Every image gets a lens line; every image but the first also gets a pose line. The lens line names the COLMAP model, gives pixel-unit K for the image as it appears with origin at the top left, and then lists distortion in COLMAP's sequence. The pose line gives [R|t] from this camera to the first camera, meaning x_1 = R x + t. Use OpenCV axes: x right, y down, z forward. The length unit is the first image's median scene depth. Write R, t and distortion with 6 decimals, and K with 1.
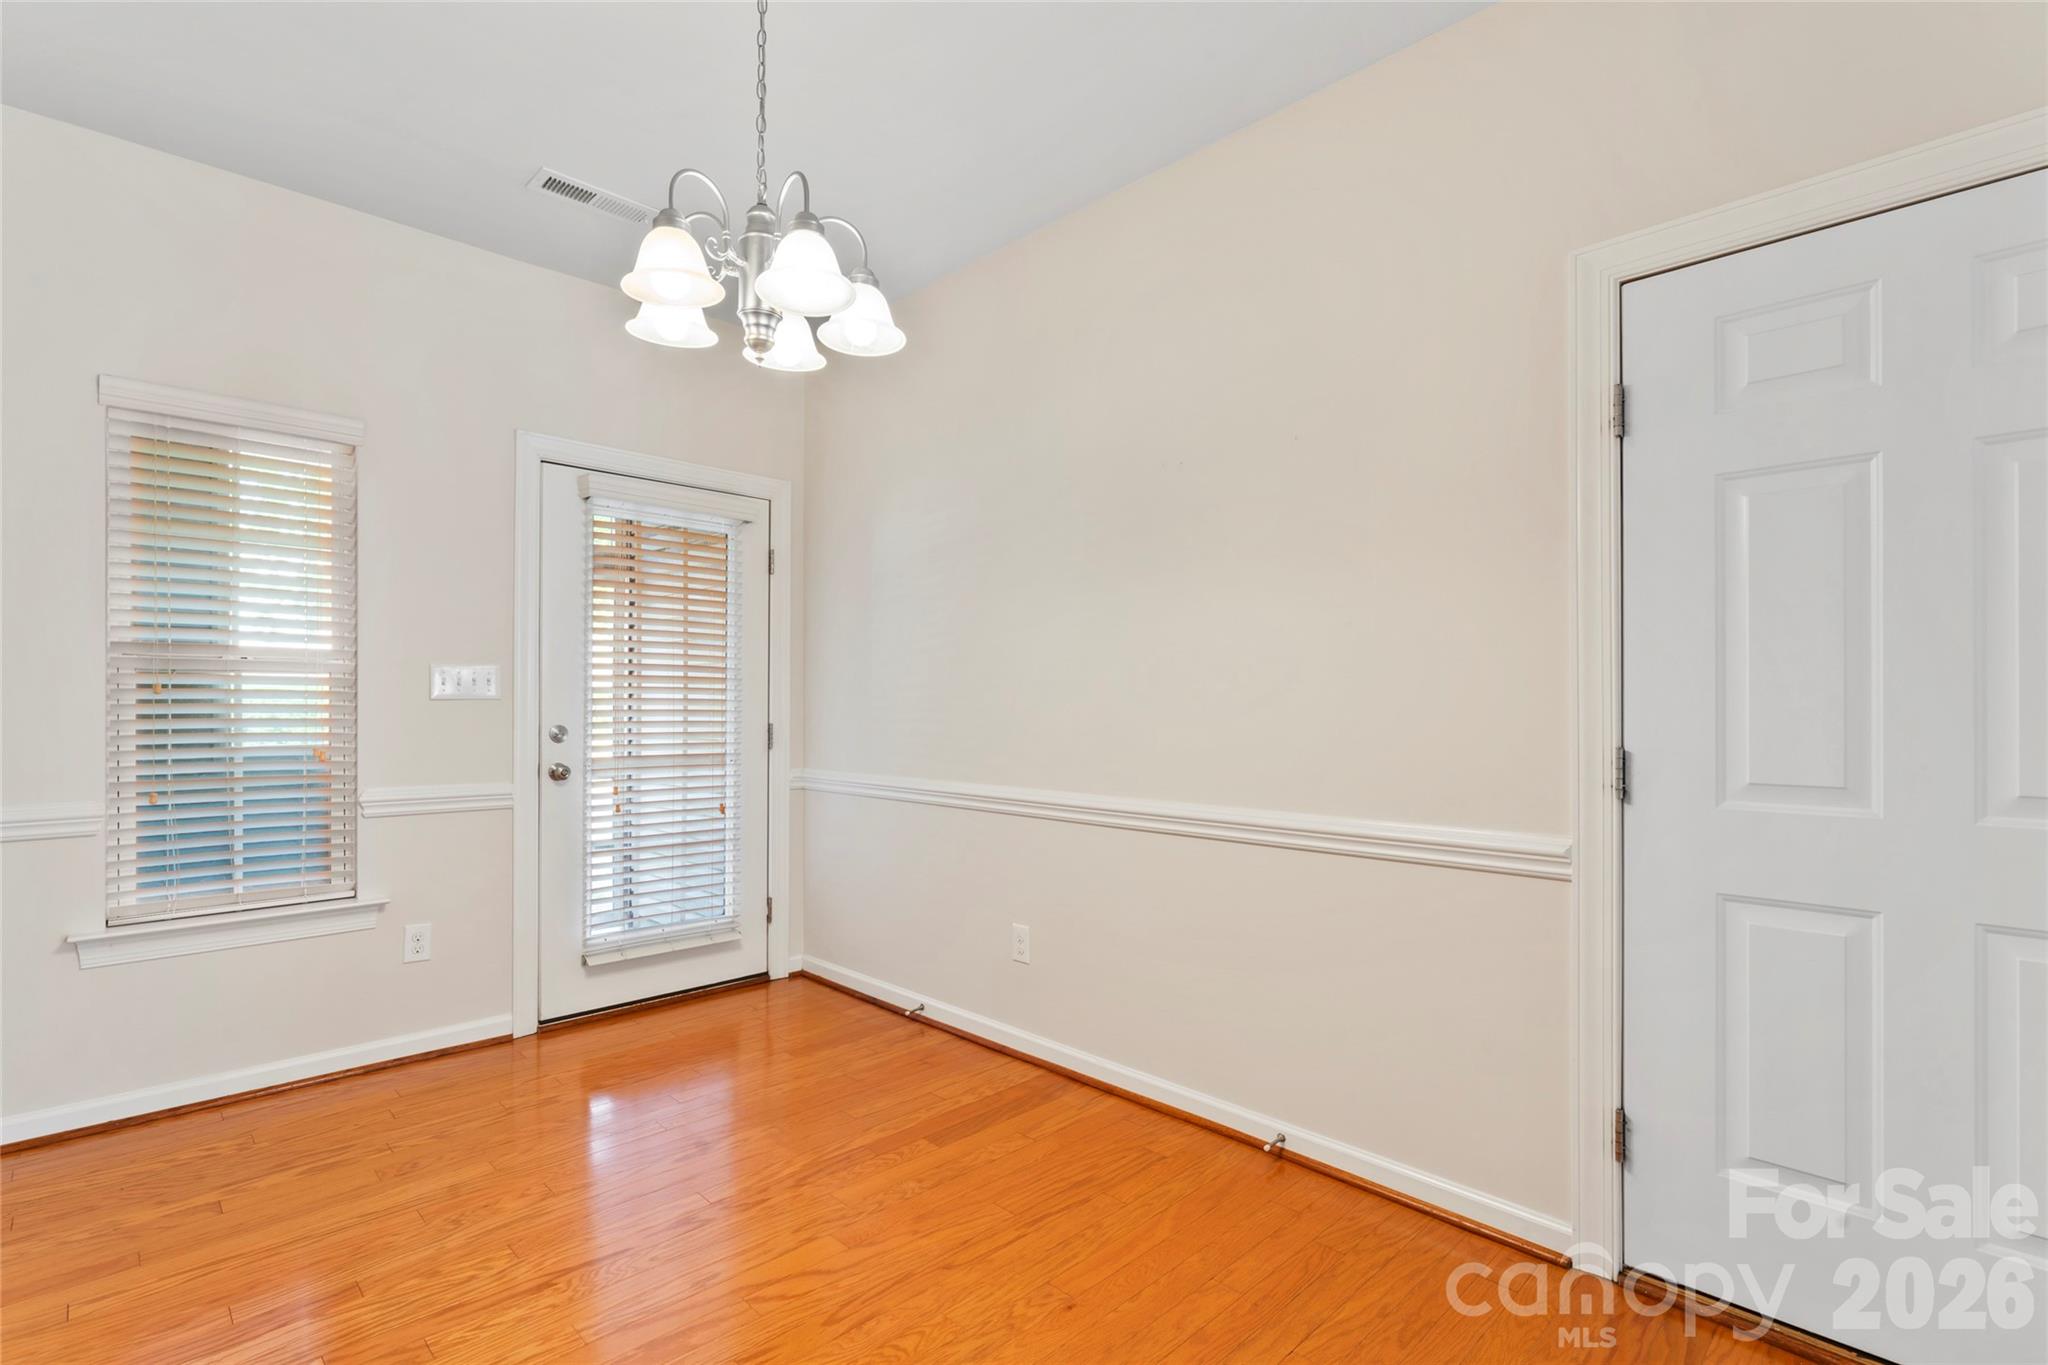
lens RADIAL K [[948.2, 0, 1022.5], [0, 948.2, 703.7], [0, 0, 1]] dist [-0.002435, 0.000140]
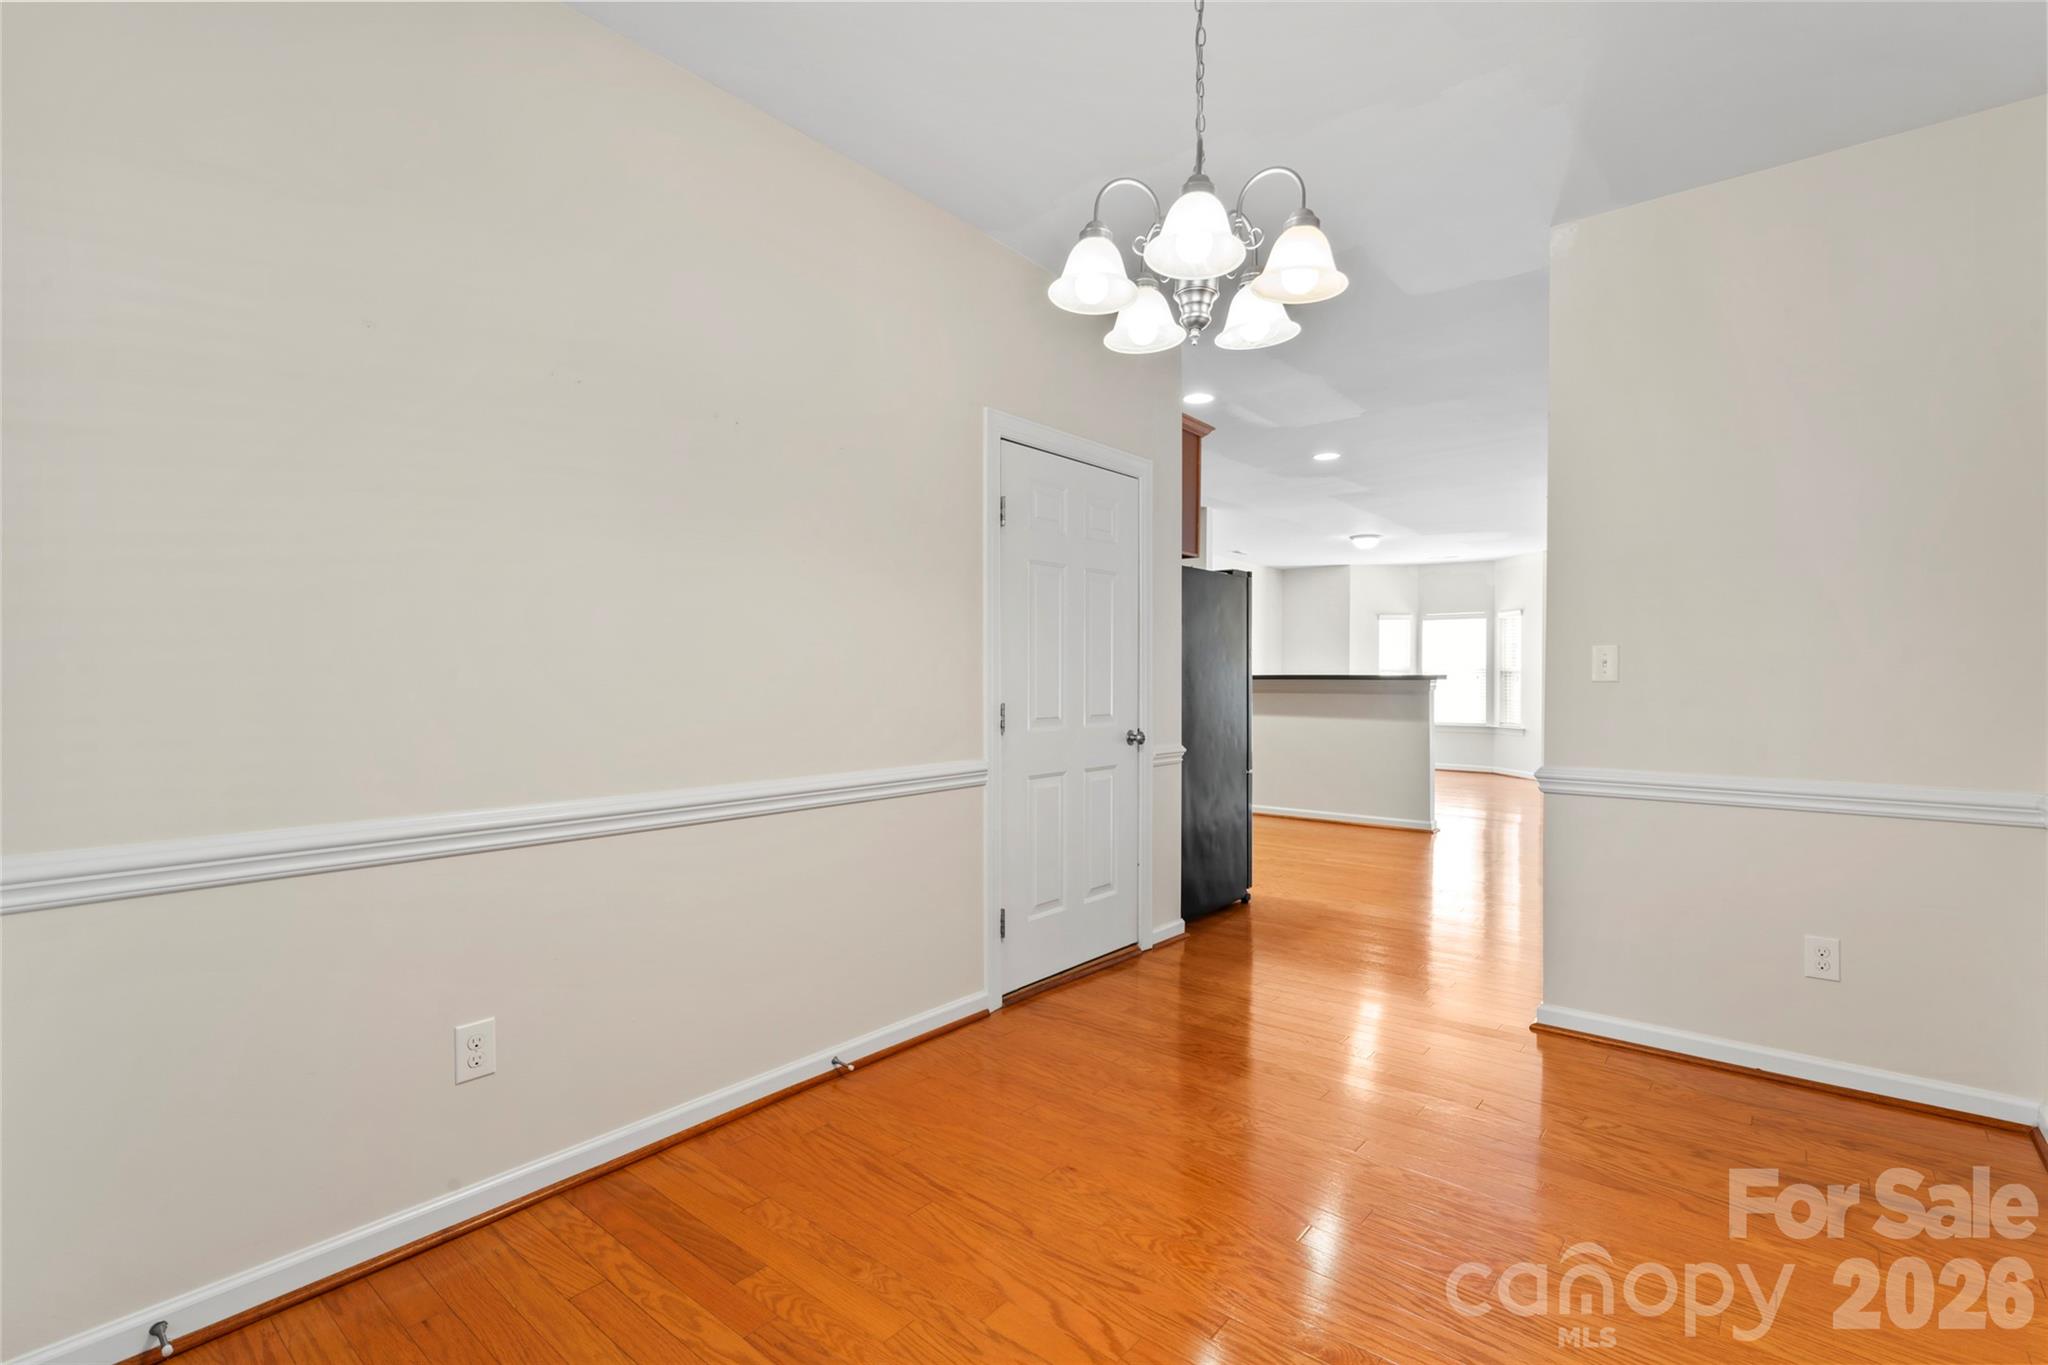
lens RADIAL K [[931.0, 0, 1017.6], [0, 931.0, 672.8], [0, 0, 1]] dist [-0.001995, 0.000139]
pose [[-0.090851, 0.008465, 0.995829, -0.884889], [0.004460, 0.999957, -0.008093, 0.002354], [-0.995855, 0.003707, -0.090885, 0.904017]]
